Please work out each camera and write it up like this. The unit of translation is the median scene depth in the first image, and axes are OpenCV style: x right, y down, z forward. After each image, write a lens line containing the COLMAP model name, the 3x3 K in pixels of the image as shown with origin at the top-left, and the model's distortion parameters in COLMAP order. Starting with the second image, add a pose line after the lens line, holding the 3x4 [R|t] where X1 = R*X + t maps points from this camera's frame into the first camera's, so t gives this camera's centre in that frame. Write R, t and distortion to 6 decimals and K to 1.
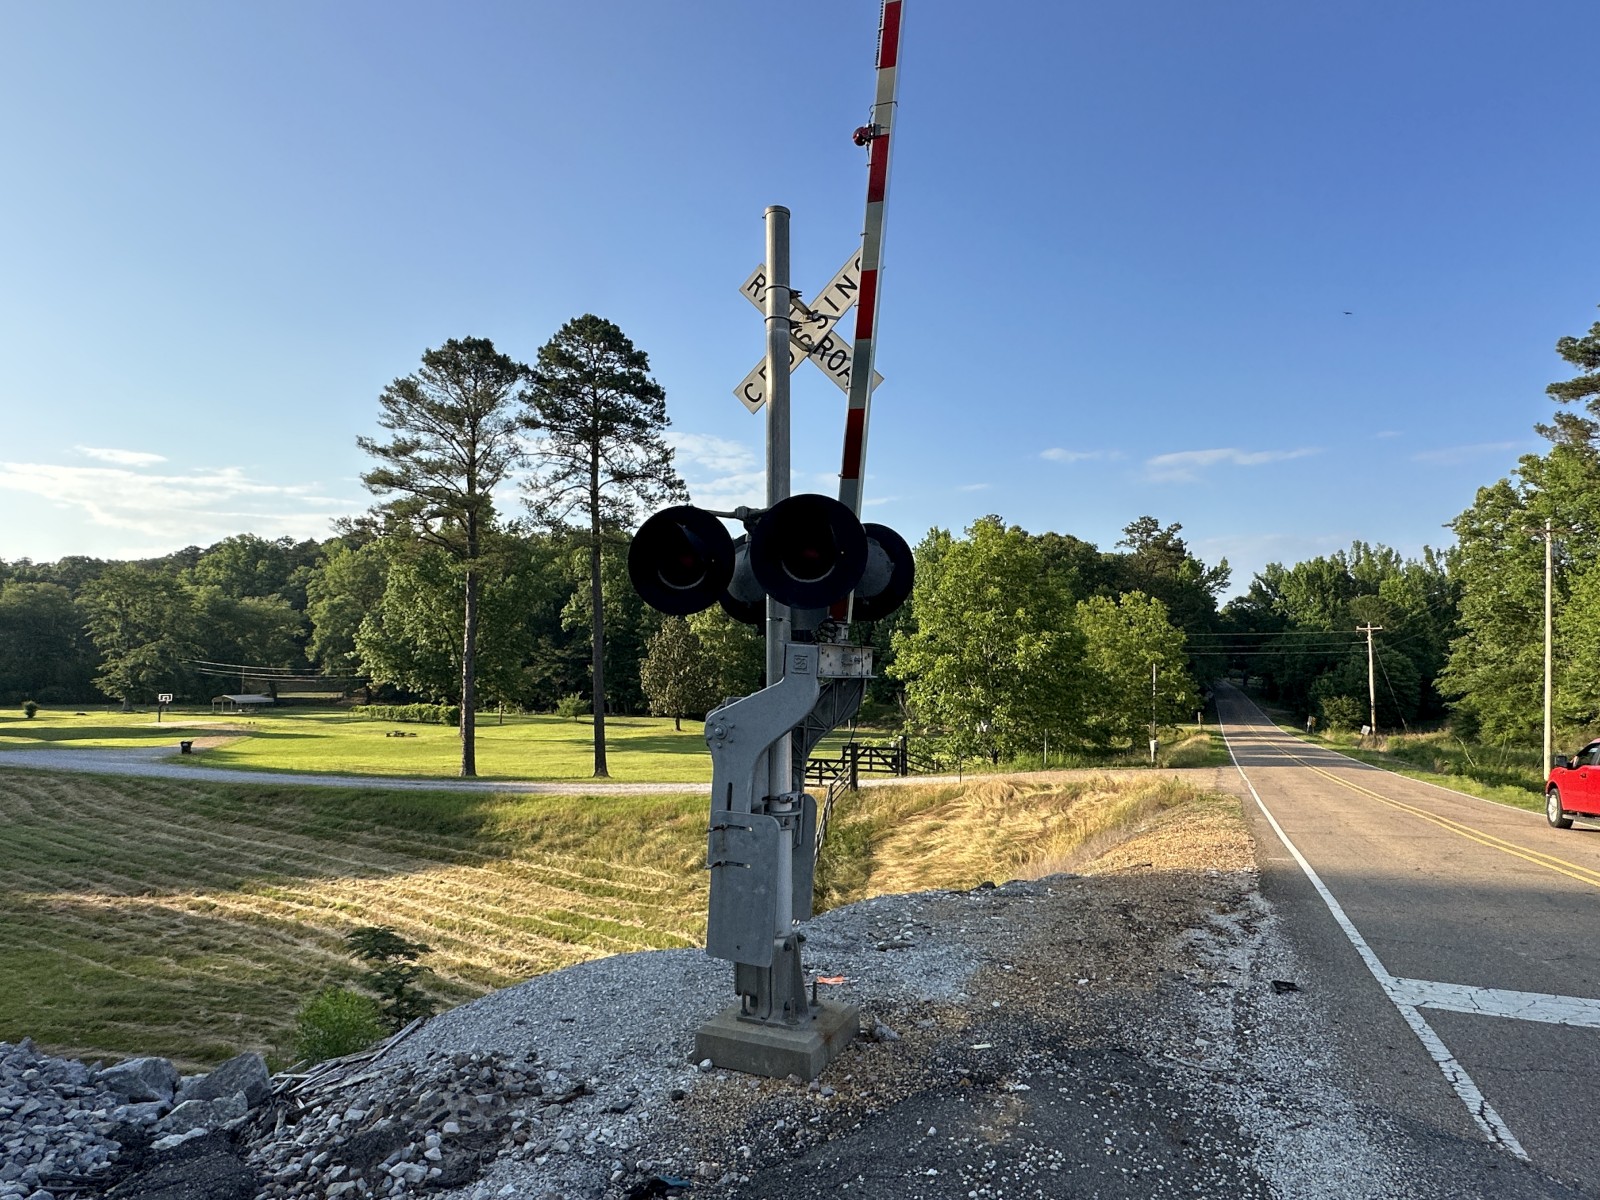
lens RADIAL K [[909.6, 0, 802.1], [0, 909.6, 604.5], [0, 0, 1]] dist [-0.007294, 0.002338]
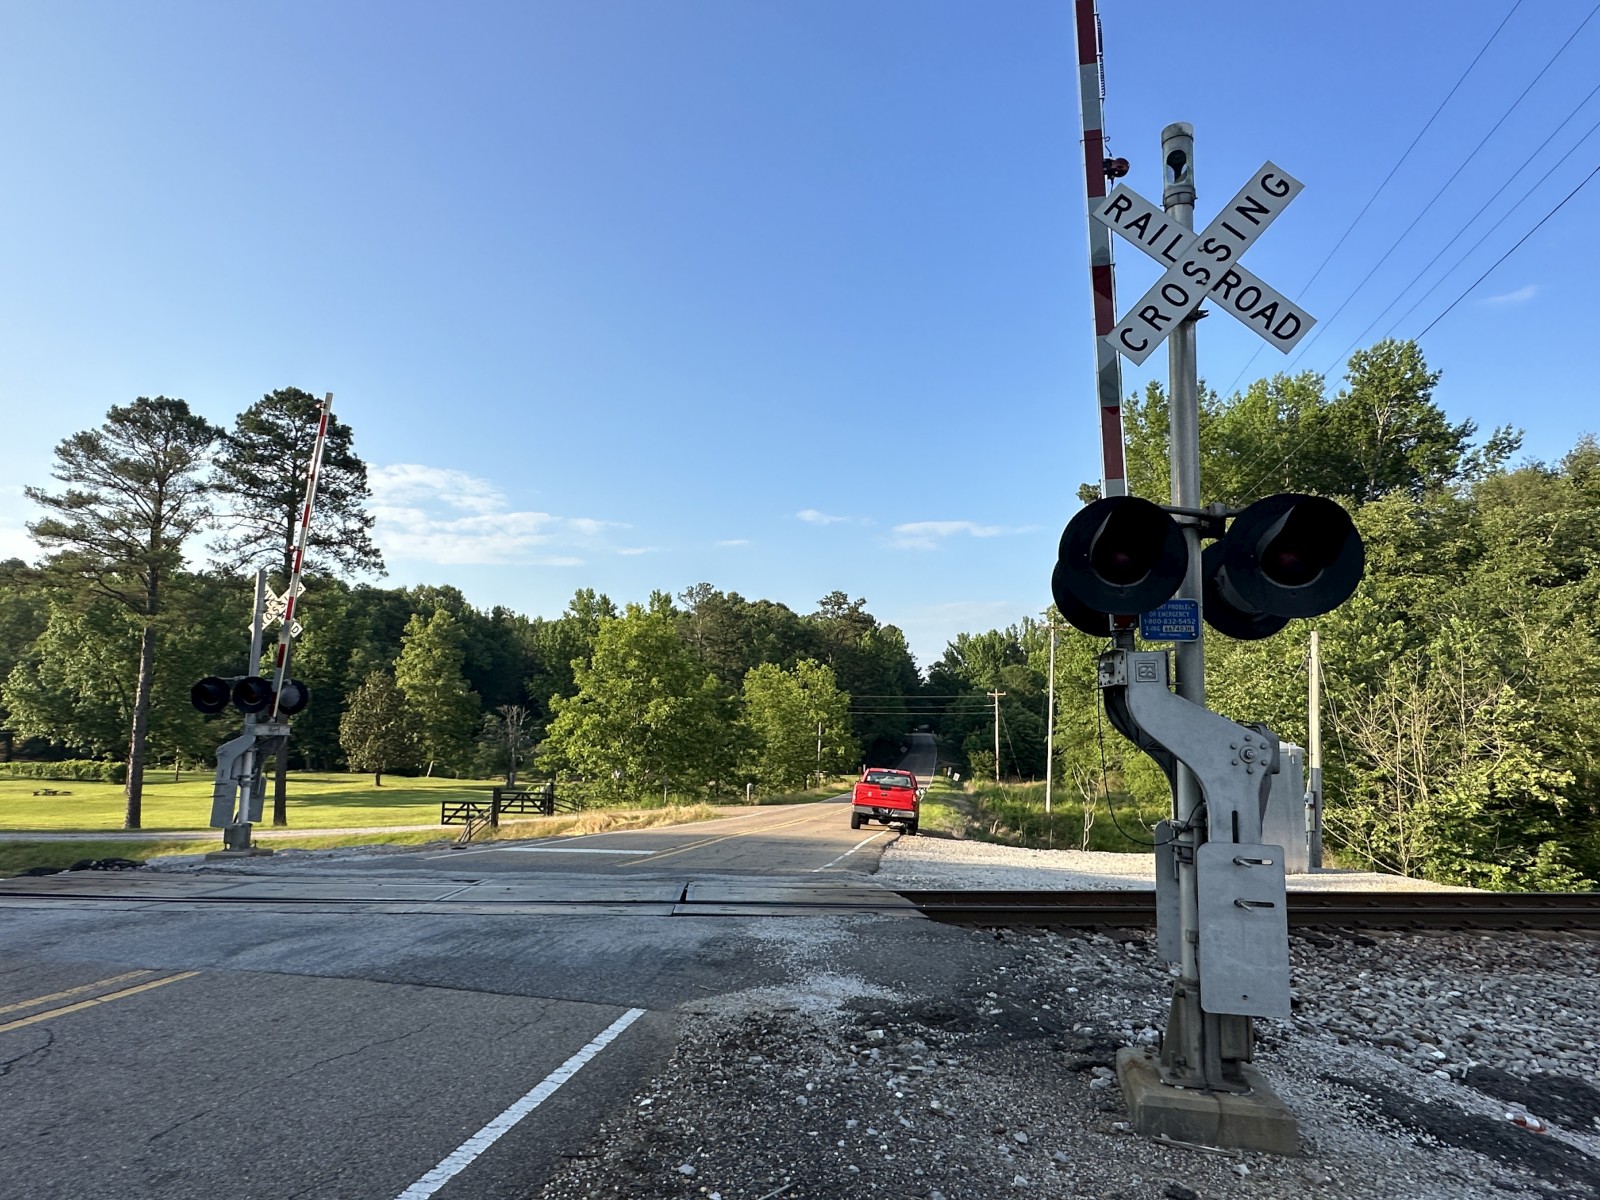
lens RADIAL K [[909.6, 0, 795.2], [0, 909.6, 606.9], [0, 0, 1]] dist [-0.007294, 0.002338]
pose [[0.963902, 0.039744, 0.263275, 0.051336], [-0.024450, 0.997831, -0.061118, -0.011404], [-0.265133, 0.052475, 0.962783, -0.133570]]
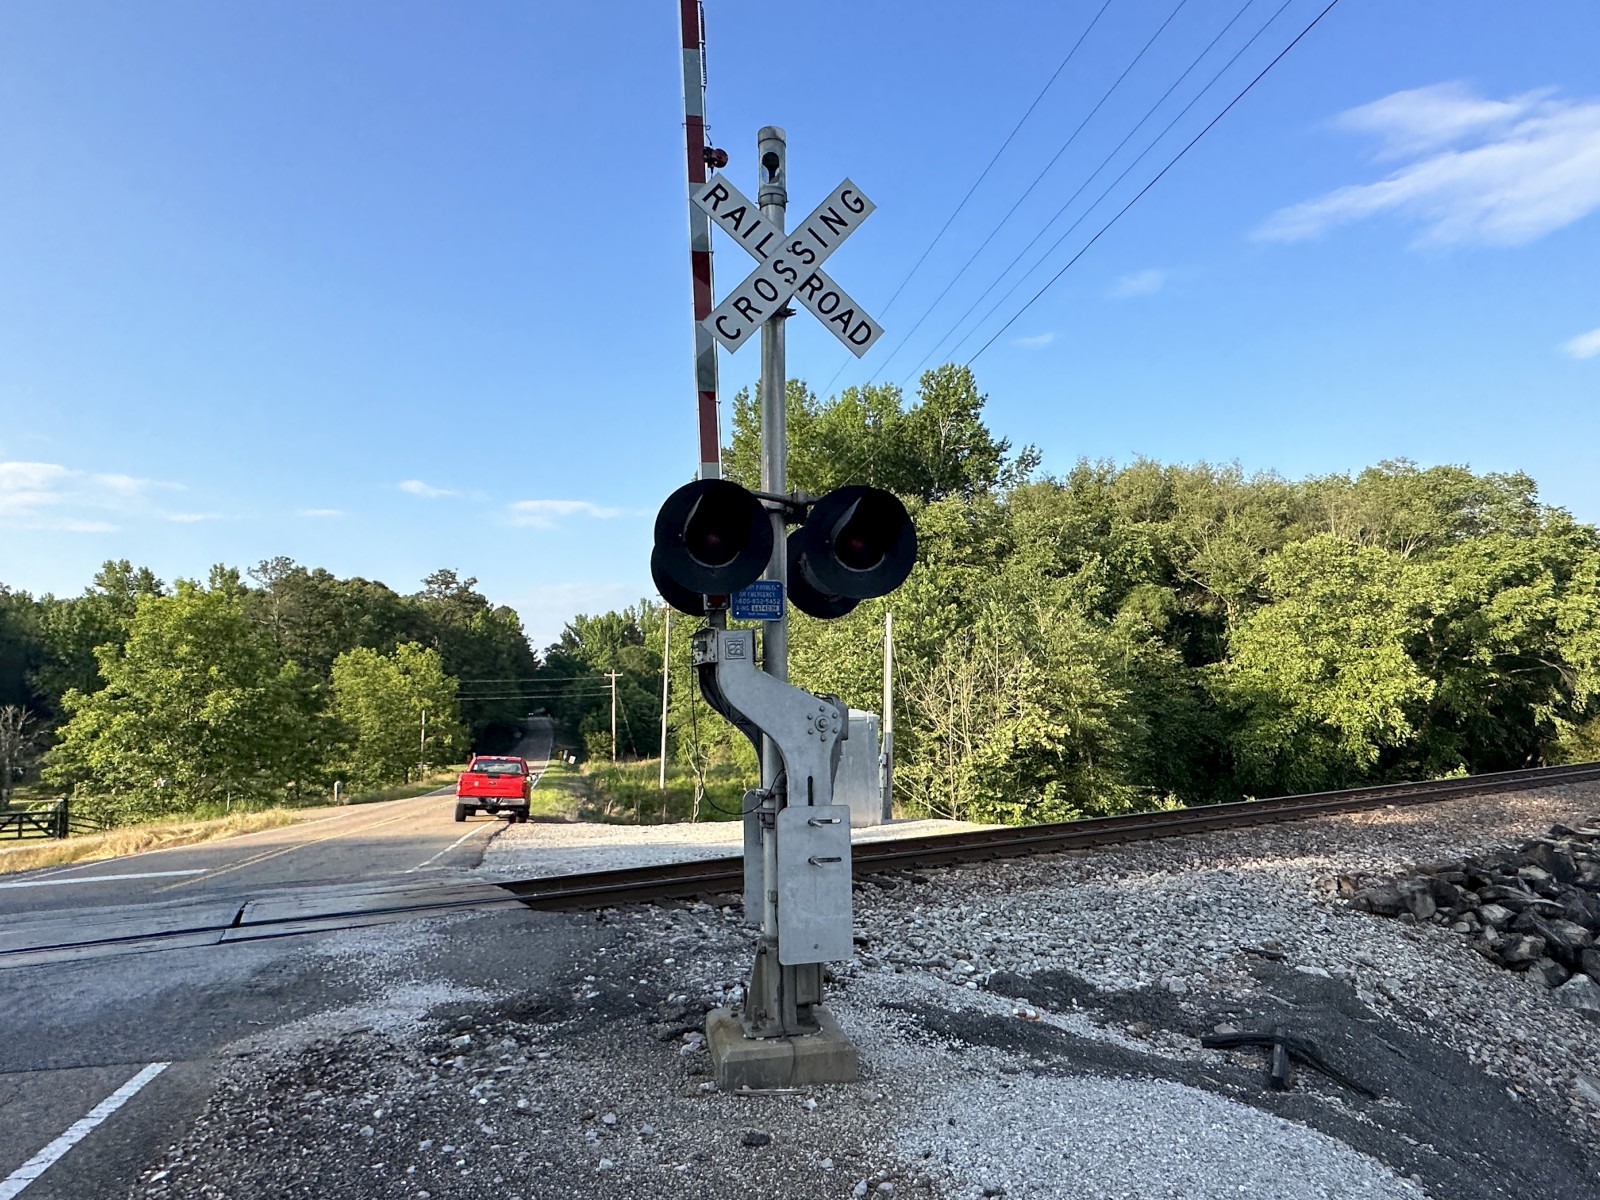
lens RADIAL K [[909.6, 0, 795.7], [0, 909.6, 607.3], [0, 0, 1]] dist [-0.007294, 0.002338]
pose [[0.776076, 0.037686, 0.629513, 0.053302], [-0.010009, 0.998823, -0.047456, -0.011308], [-0.630560, 0.030529, 0.775540, -0.133008]]
